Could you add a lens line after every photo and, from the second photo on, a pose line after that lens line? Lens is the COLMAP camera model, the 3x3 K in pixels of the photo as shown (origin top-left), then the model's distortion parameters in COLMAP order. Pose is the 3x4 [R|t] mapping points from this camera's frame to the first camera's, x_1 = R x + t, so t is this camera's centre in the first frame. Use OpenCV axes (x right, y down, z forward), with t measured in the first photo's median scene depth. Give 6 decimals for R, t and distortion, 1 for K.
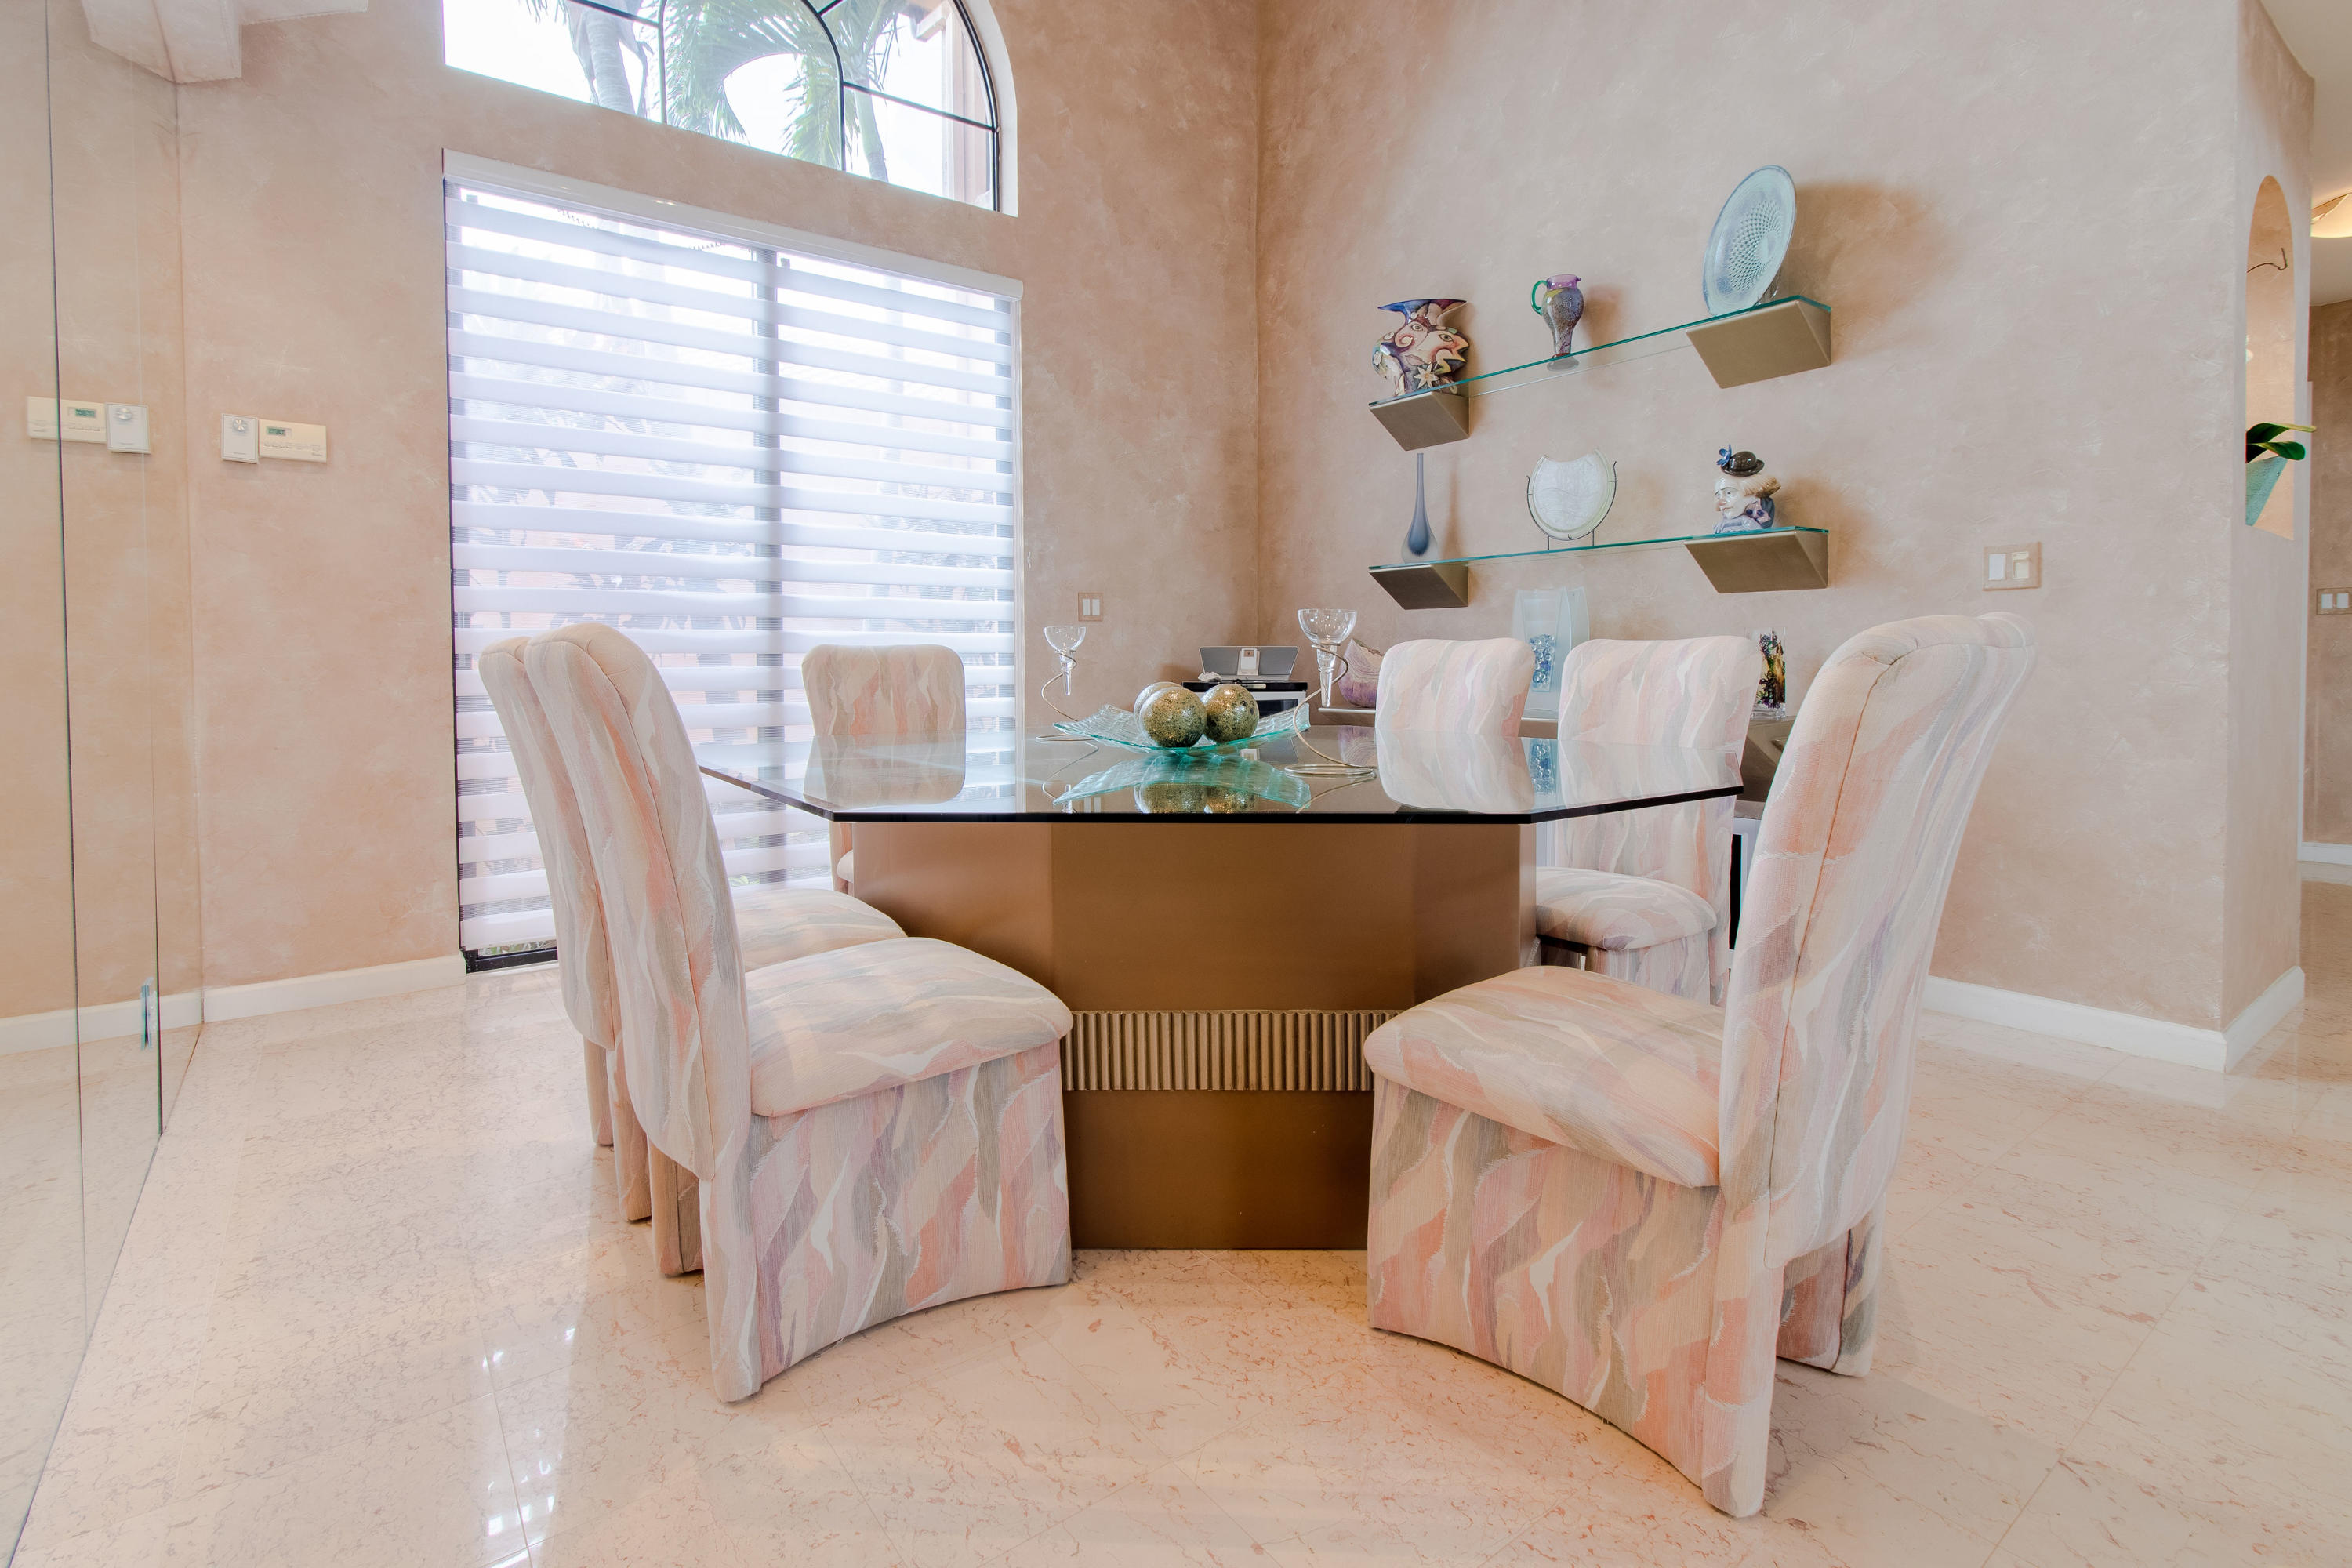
lens RADIAL K [[1131.8, 0, 1183.2], [0, 1131.8, 693.7], [0, 0, 1]] dist [-0.001585, -0.000411]
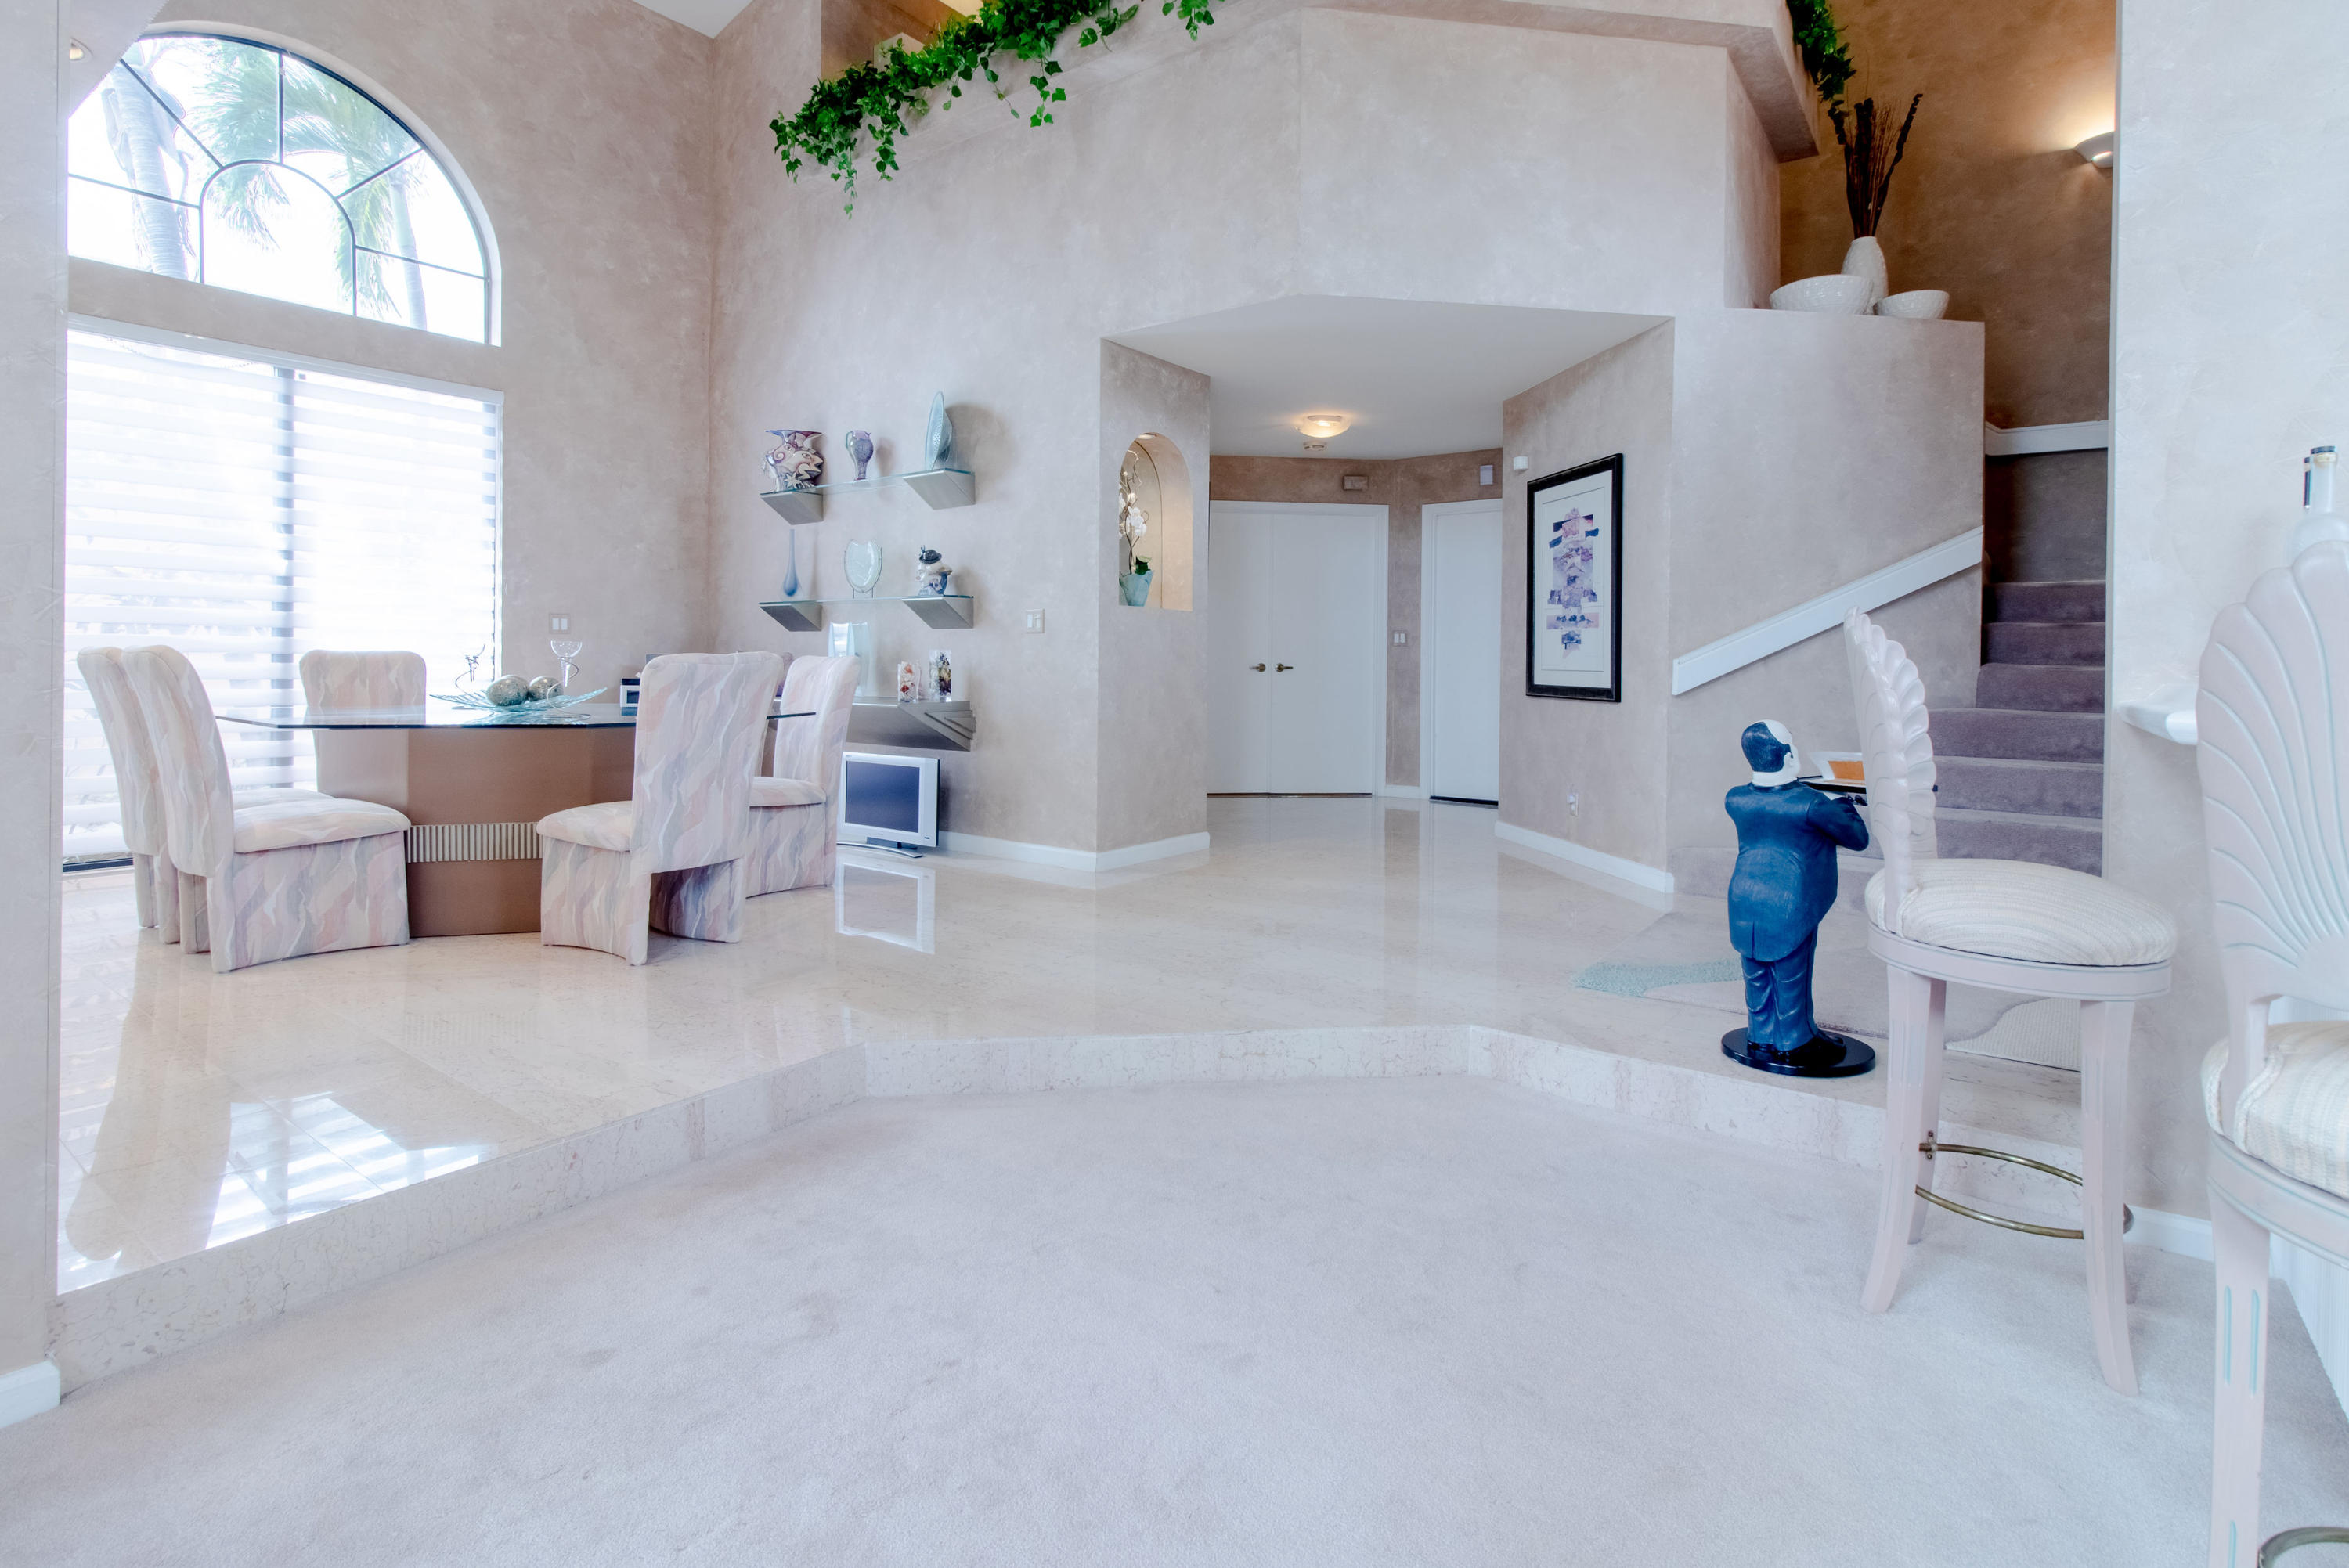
lens RADIAL K [[1146.7, 0, 1172.9], [0, 1146.7, 674.5], [0, 0, 1]] dist [-0.001027, 0.000638]
pose [[0.960997, 0.012999, 0.276254, 0.307043], [-0.007154, 0.999729, -0.022154, 0.014106], [-0.276467, 0.019313, 0.960829, -0.679406]]
